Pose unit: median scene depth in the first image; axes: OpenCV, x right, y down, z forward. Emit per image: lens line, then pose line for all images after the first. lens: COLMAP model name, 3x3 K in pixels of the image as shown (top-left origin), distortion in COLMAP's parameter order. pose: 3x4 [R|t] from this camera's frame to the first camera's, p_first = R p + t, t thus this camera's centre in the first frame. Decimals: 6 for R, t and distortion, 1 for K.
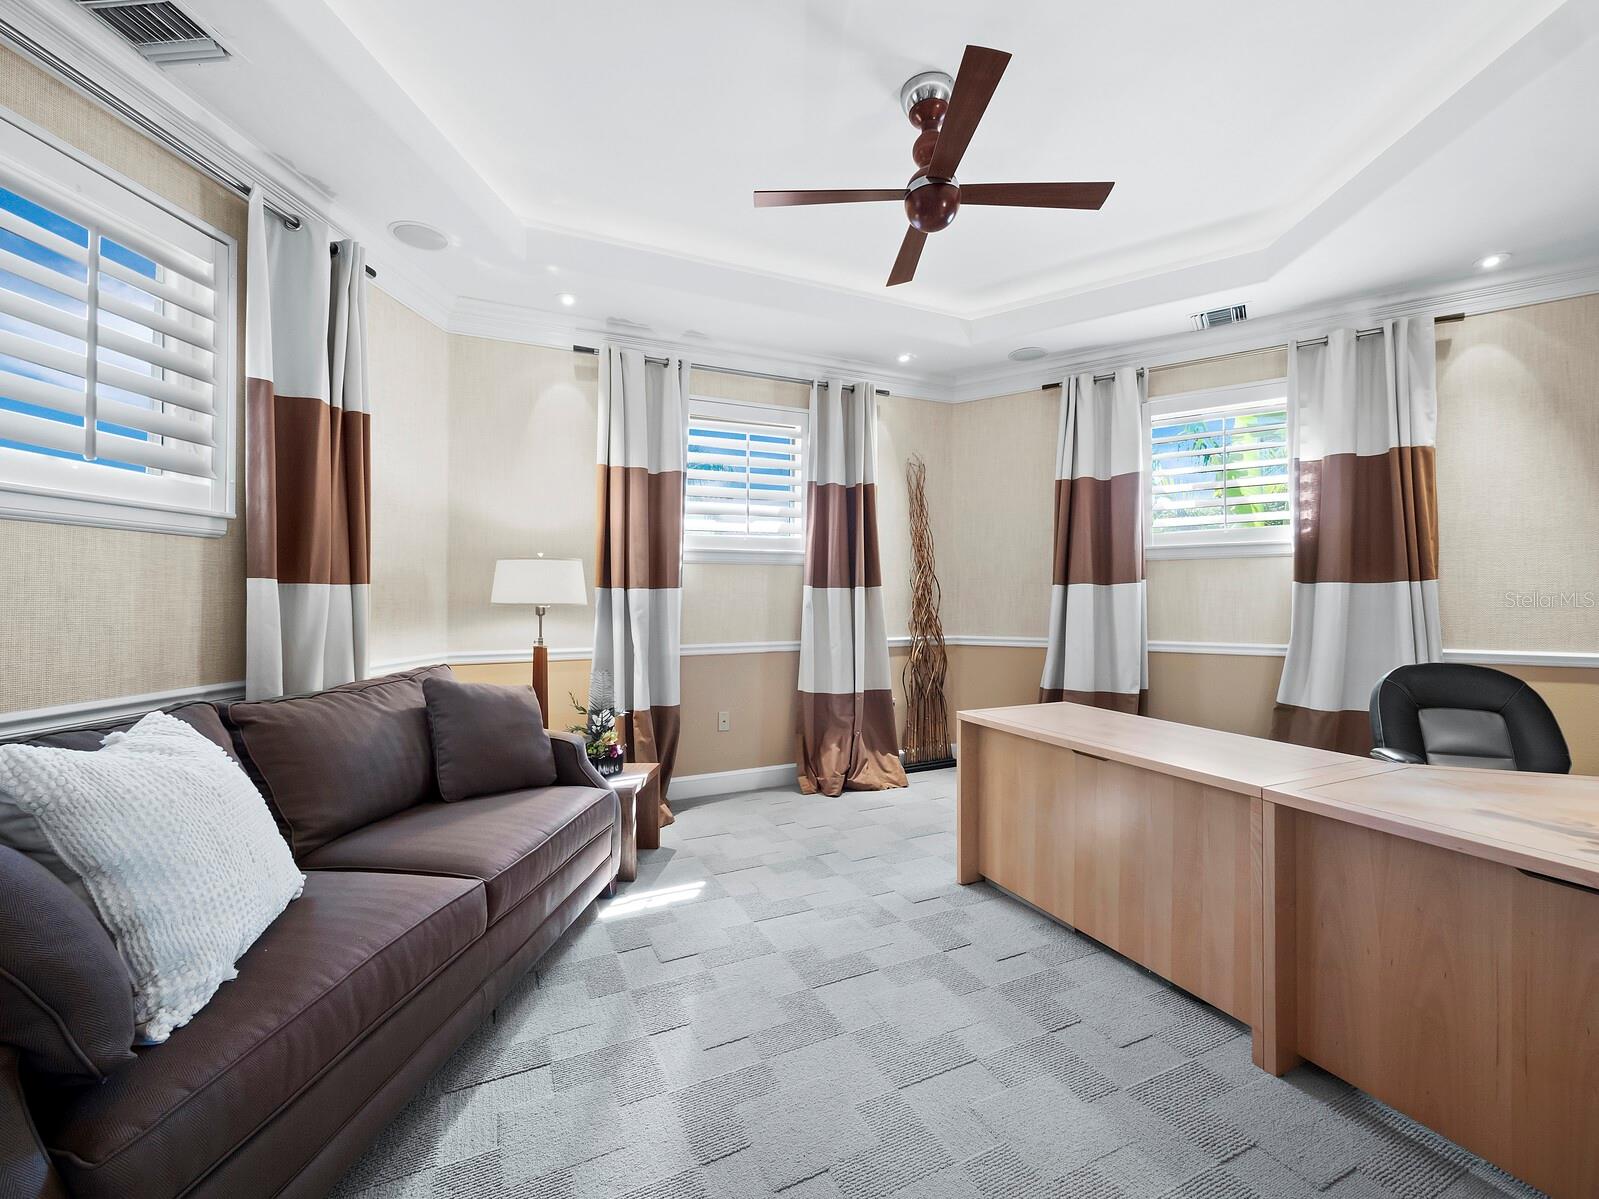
lens RADIAL K [[657.1, 0, 797.4], [0, 657.1, 587.7], [0, 0, 1]] dist [-0.000513, 0.000018]
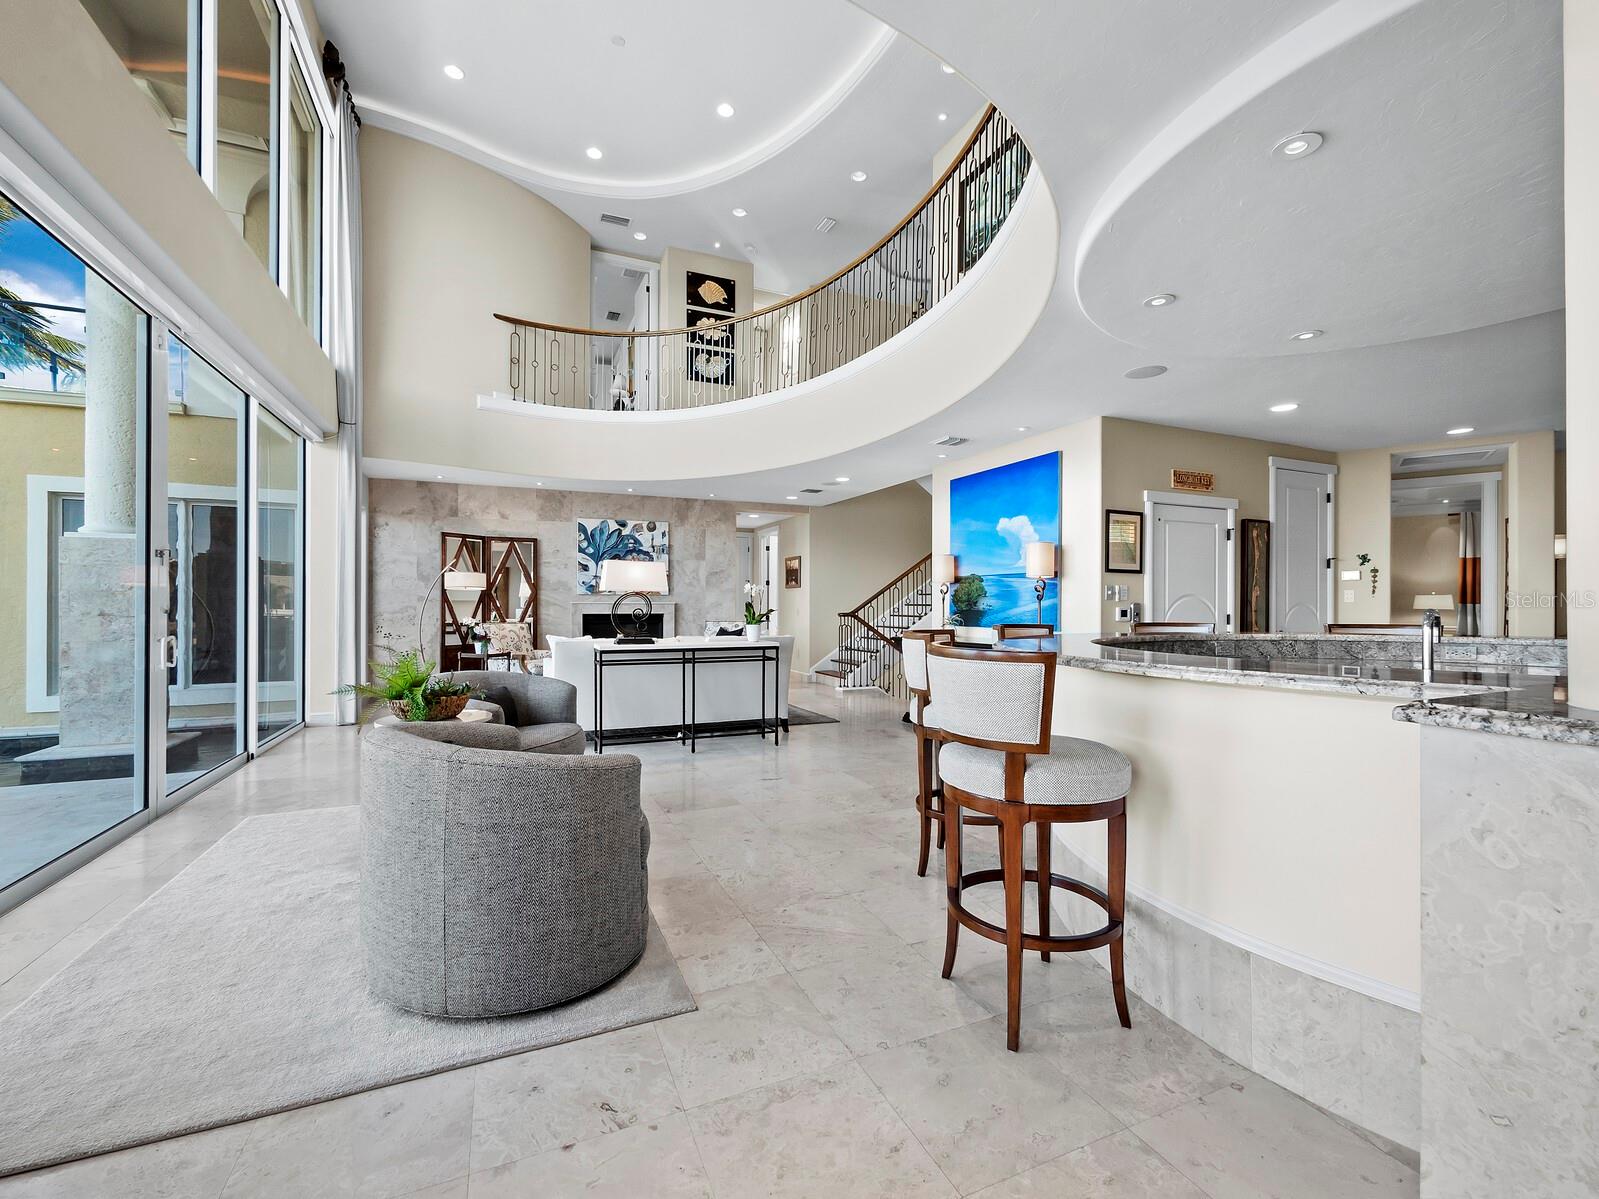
lens RADIAL K [[694.6, 0, 797.7], [0, 694.6, 603.7], [0, 0, 1]] dist [0.002078, 0.000572]
pose [[0.476863, 0.003151, -0.878972, 1.178056], [0.010368, 0.999904, 0.009209, -0.070294], [0.878916, -0.013505, 0.476785, -3.556175]]
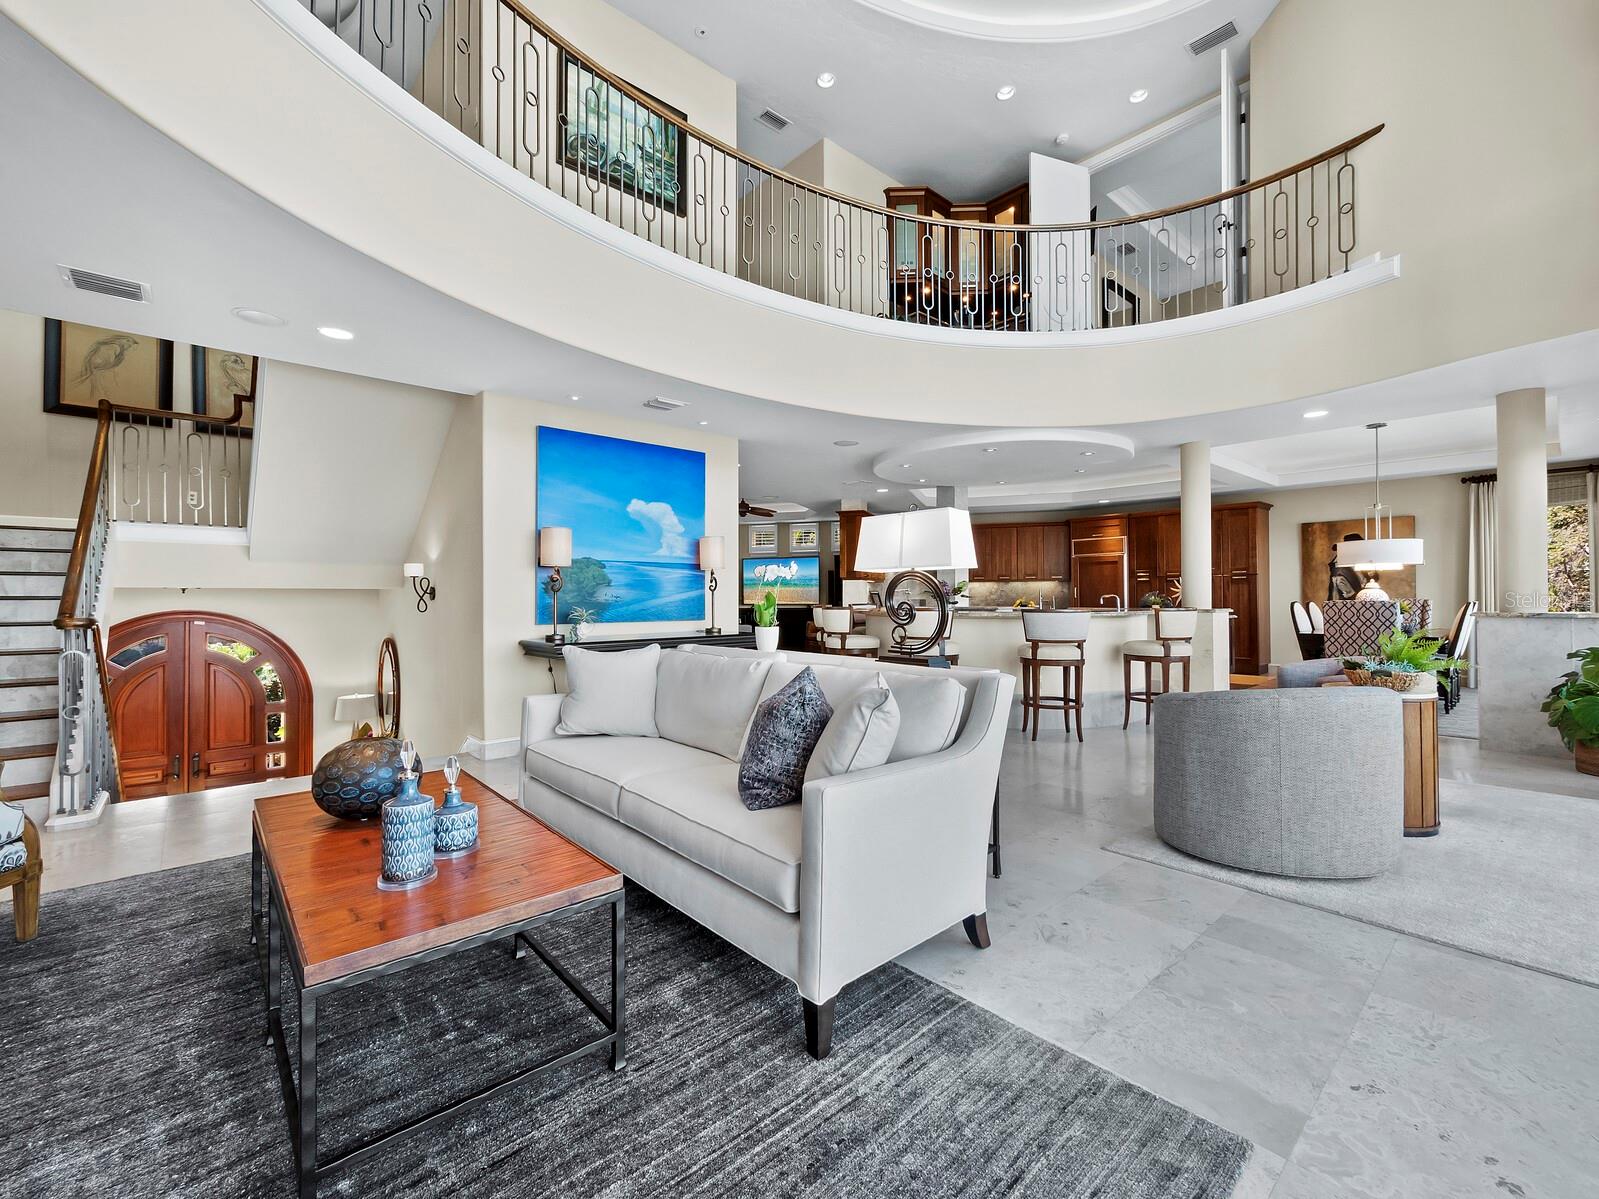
lens RADIAL K [[677.5, 0, 800.8], [0, 677.5, 590.6], [0, 0, 1]] dist [-0.000261, 0.000308]
pose [[0.686875, 0.007528, 0.726736, -1.751772], [-0.011109, 0.999938, 0.000142, -0.058607], [-0.726690, -0.008171, 0.686916, -3.611084]]
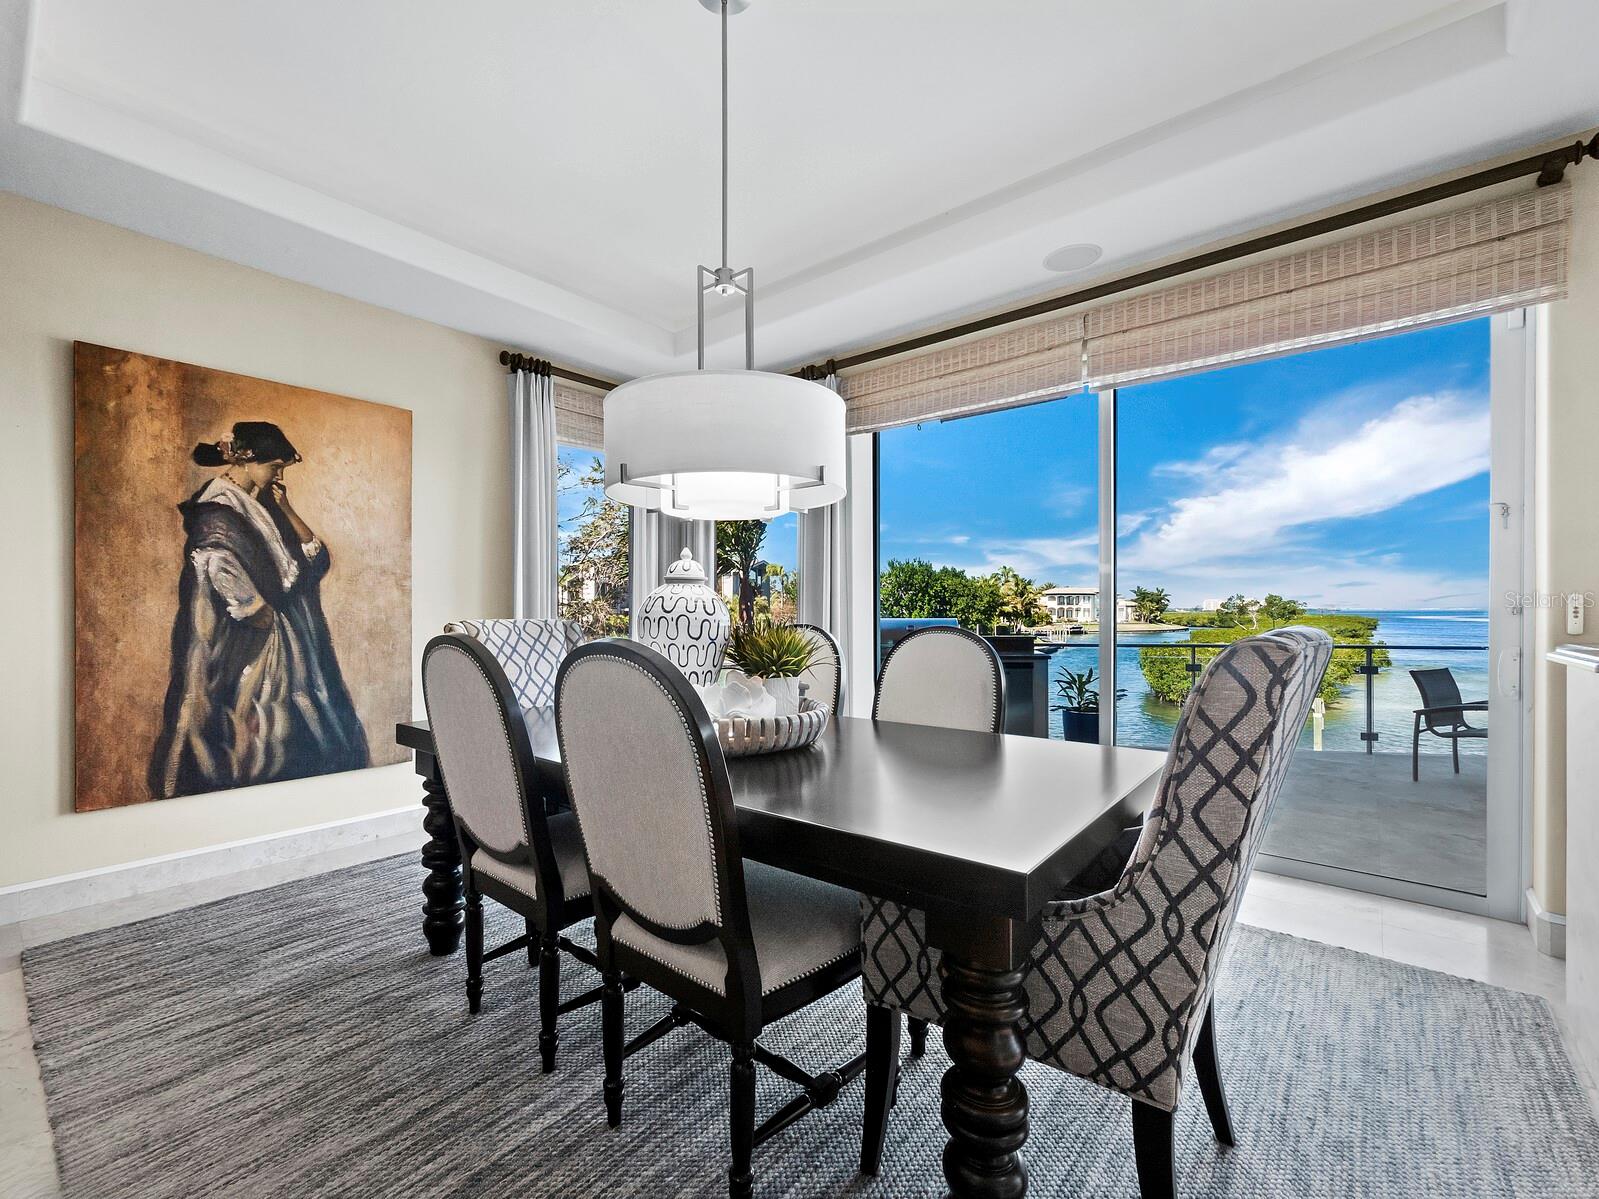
lens RADIAL K [[690.5, 0, 795.5], [0, 690.5, 613.4], [0, 0, 1]] dist [0.002567, 0.000415]
pose [[-0.822821, 0.006705, 0.568261, 1.297646], [-0.002548, 0.999877, -0.015489, -0.046519], [-0.568294, -0.014192, -0.822703, -2.849121]]
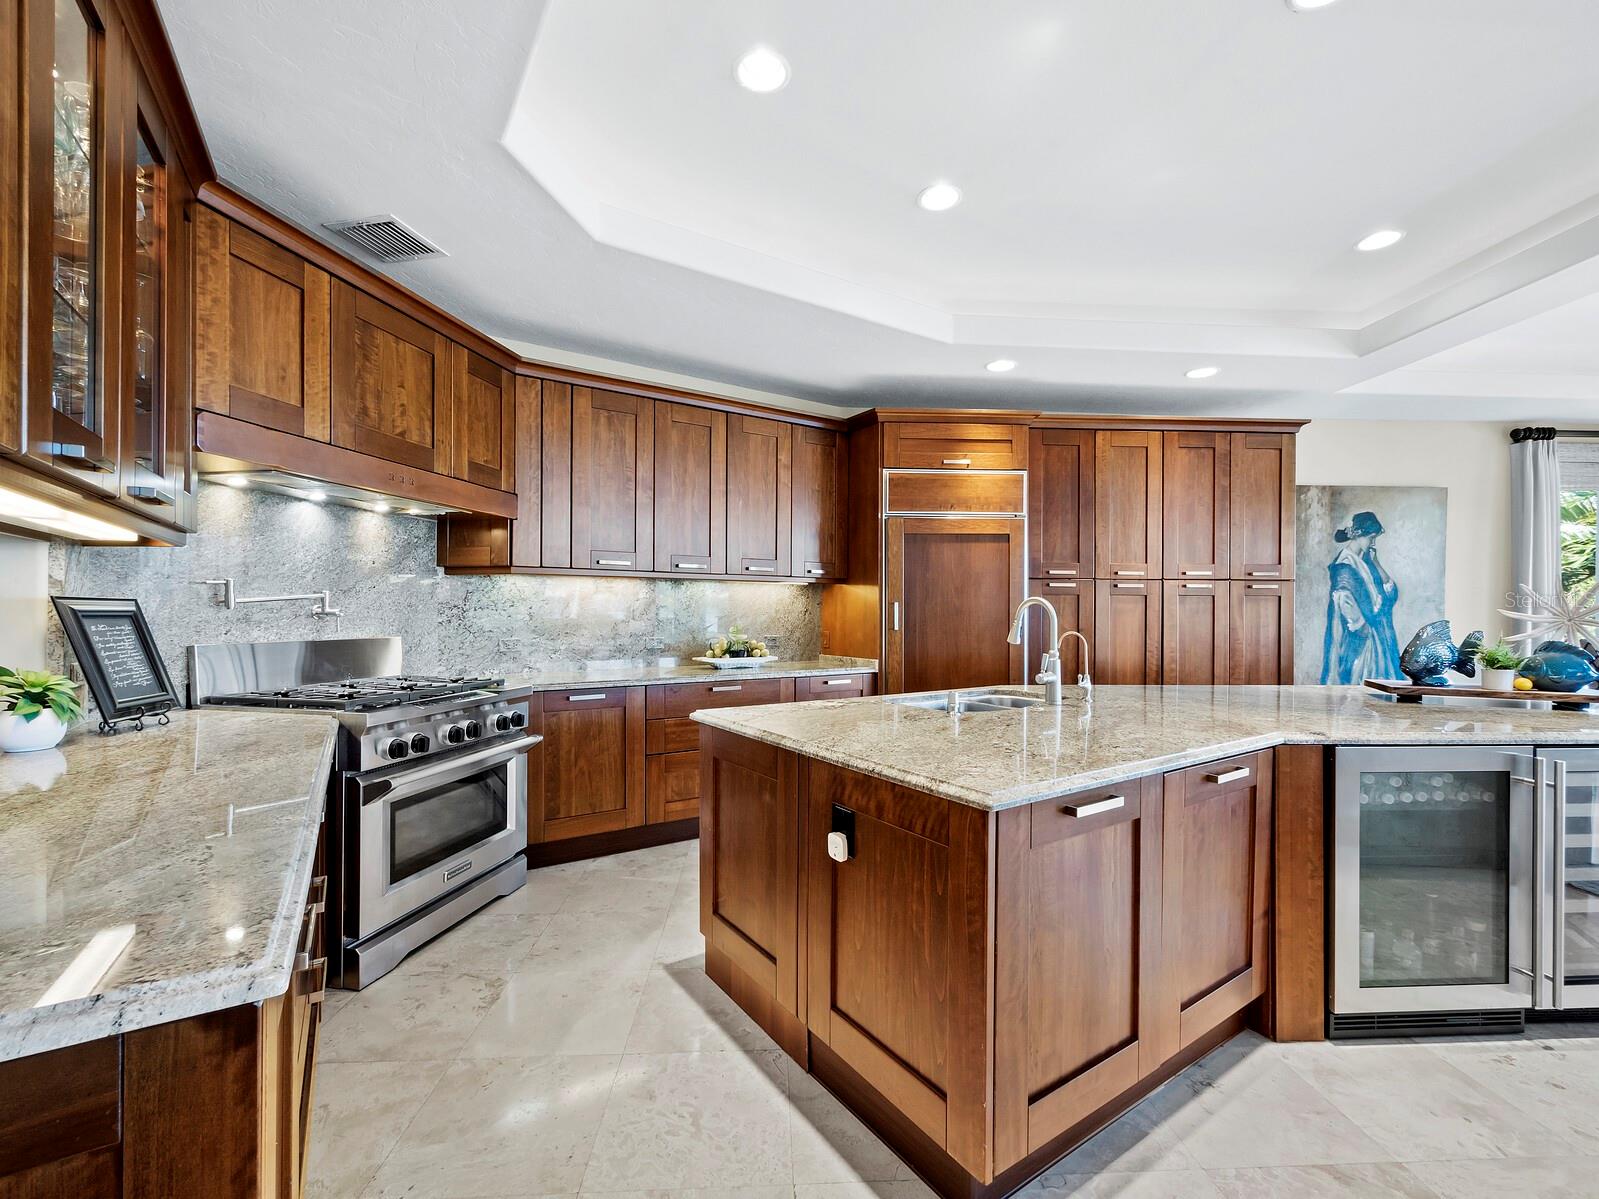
lens RADIAL K [[687.0, 0, 802.1], [0, 687.0, 614.8], [0, 0, 1]] dist [0.000791, 0.000039]
pose [[-0.139273, -0.000372, 0.990254, 1.030089], [-0.022618, 0.999740, -0.002805, -0.057818], [-0.989996, -0.022788, -0.139246, -1.508087]]
